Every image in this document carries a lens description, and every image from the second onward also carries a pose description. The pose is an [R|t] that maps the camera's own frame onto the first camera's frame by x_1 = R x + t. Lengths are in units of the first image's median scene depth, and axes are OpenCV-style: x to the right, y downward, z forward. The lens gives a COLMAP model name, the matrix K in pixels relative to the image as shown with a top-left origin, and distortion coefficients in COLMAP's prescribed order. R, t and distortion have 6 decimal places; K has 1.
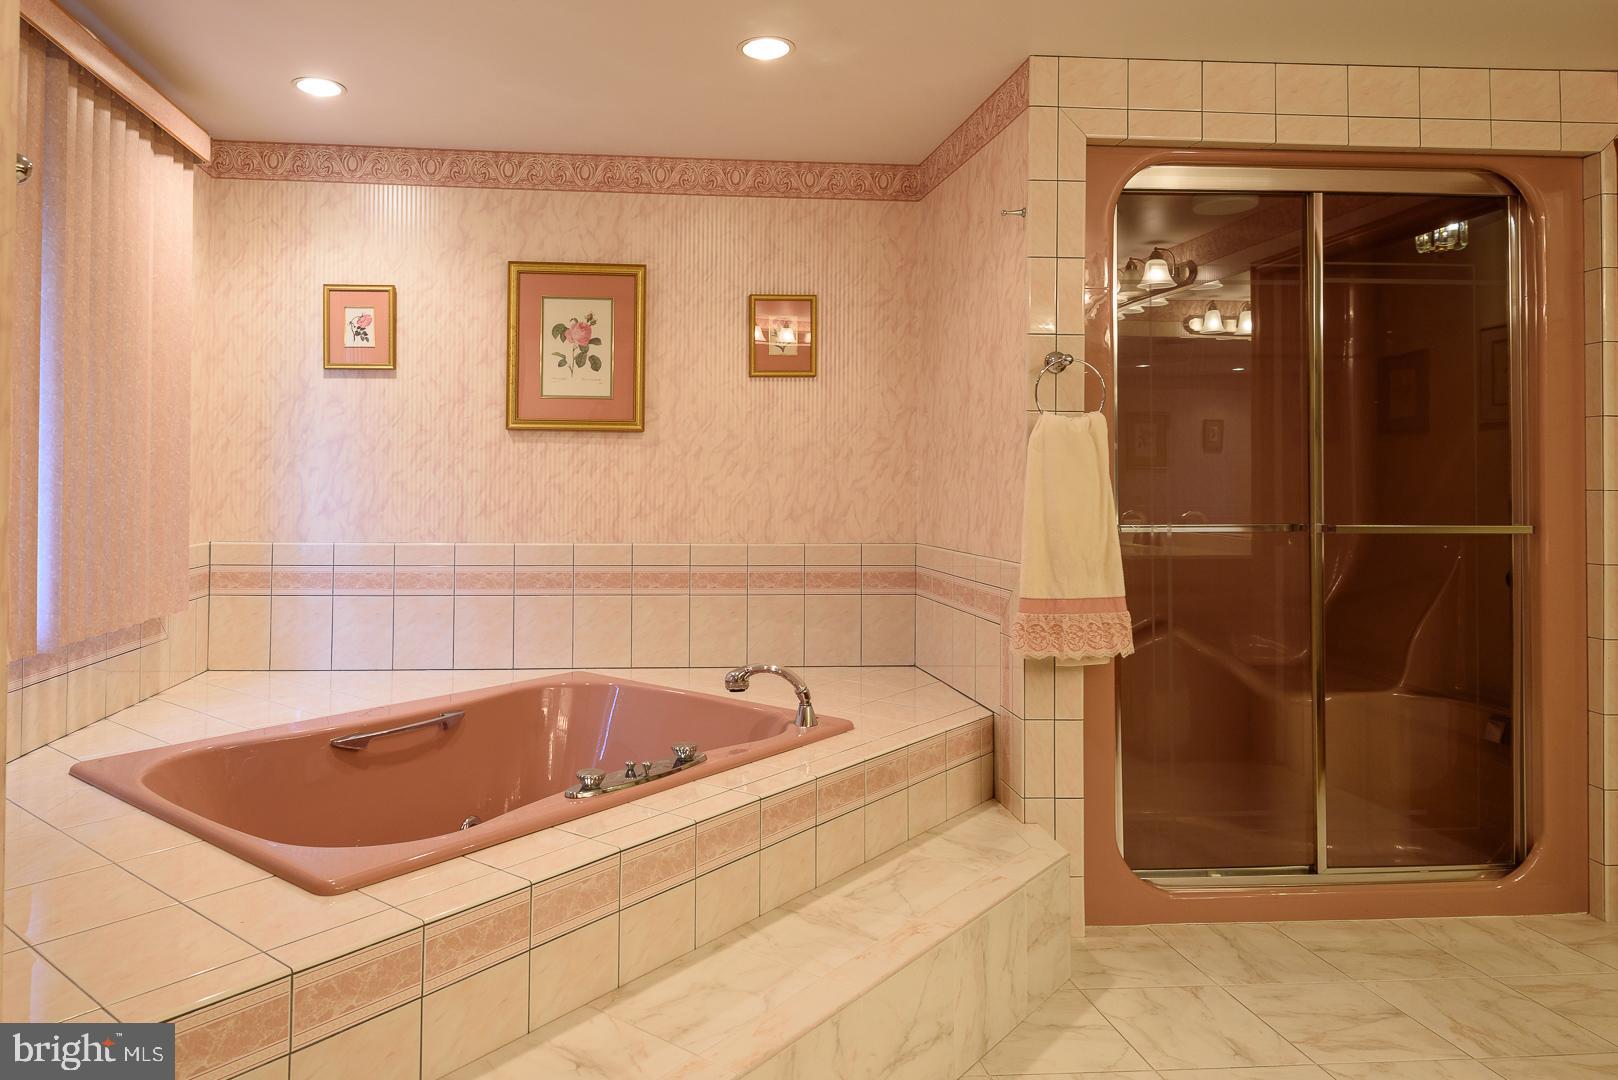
lens RADIAL K [[1012.6, 0, 810.2], [0, 1012.6, 478.9], [0, 0, 1]] dist [0.022995, -0.006121]
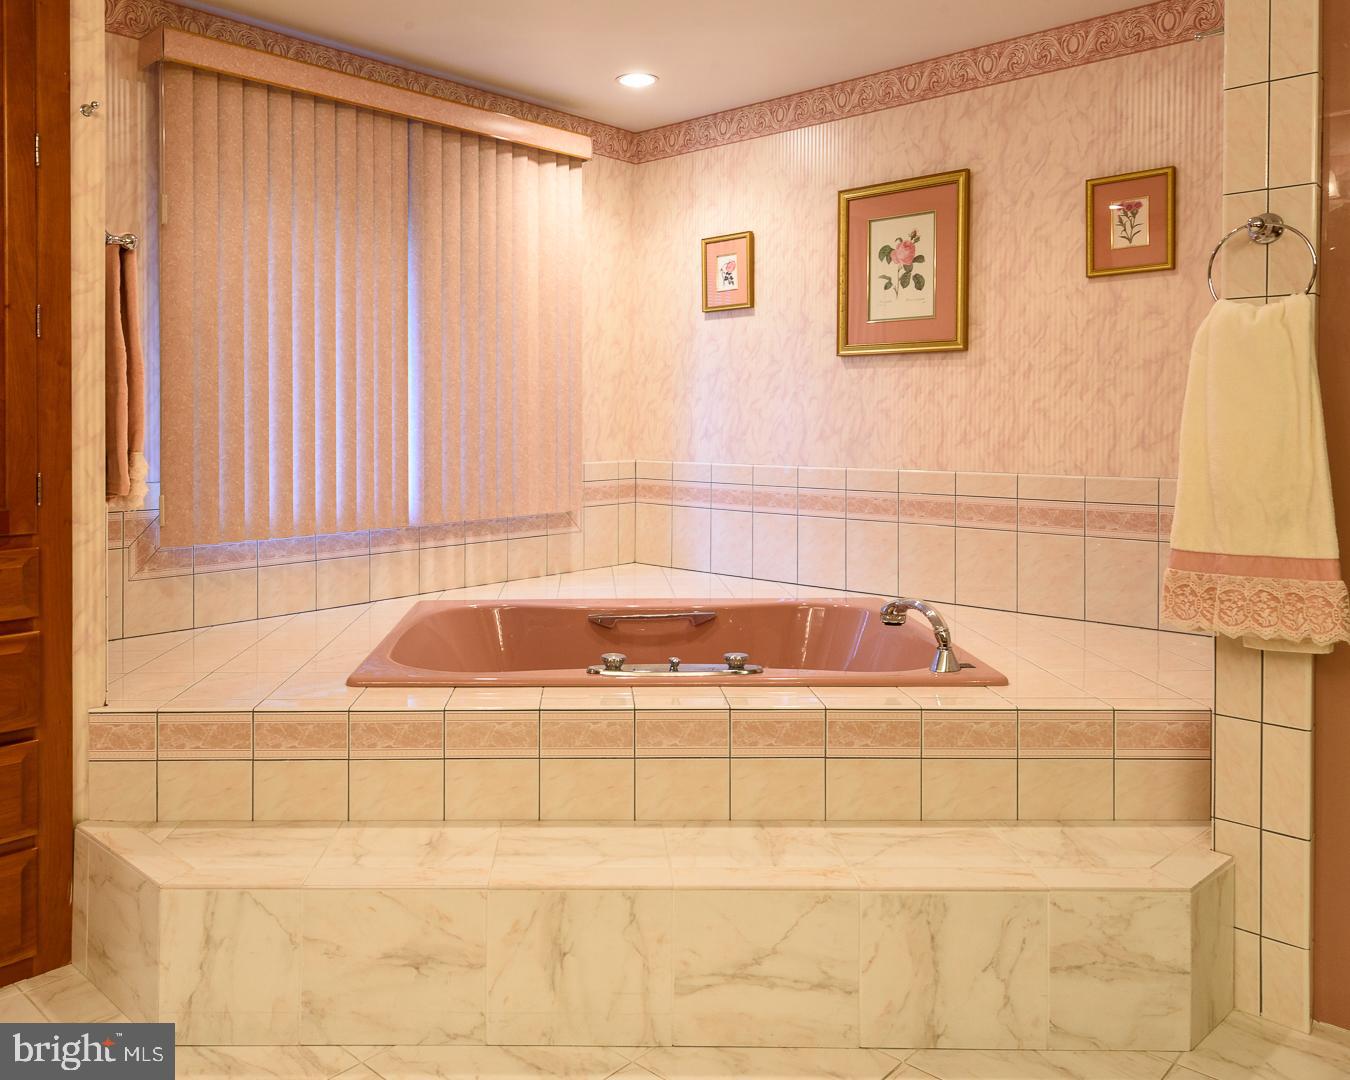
lens RADIAL K [[1080.3, 0, 578.0], [0, 1080.3, 432.8], [0, 0, 1]] dist [0.042086, -0.028276]
pose [[0.656952, 0.002112, -0.753929, 0.354714], [0.015000, 0.999762, 0.015871, 0.007131], [0.753783, -0.021735, 0.656764, 0.083834]]
